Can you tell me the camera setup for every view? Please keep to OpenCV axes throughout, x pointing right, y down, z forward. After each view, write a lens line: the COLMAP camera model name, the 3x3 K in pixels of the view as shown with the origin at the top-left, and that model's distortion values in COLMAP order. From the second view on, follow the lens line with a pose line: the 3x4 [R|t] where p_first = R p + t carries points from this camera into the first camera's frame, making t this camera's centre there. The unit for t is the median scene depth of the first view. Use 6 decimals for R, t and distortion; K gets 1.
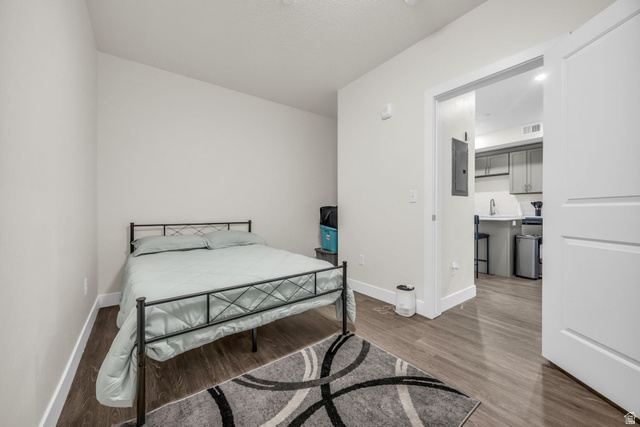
lens RADIAL K [[247.5, 0, 323.6], [0, 247.5, 212.0], [0, 0, 1]] dist [0.002745, 0.000592]
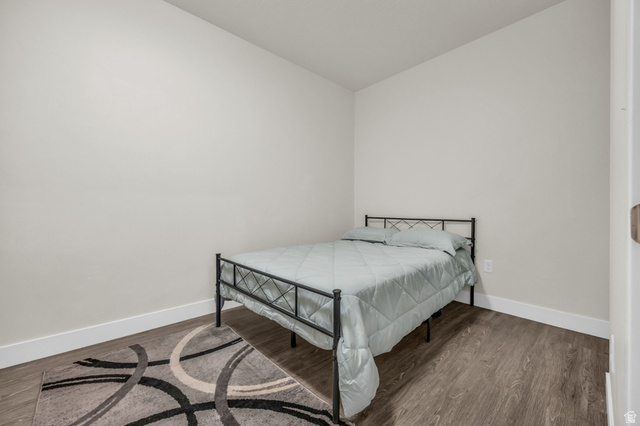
lens RADIAL K [[247.5, 0, 324.2], [0, 247.5, 211.7], [0, 0, 1]] dist [0.002745, 0.000592]
pose [[0.118766, 0.009494, -0.992877, 0.635076], [-0.004464, 0.999949, 0.009027, 0.020906], [0.992912, 0.003360, 0.118802, 0.913634]]
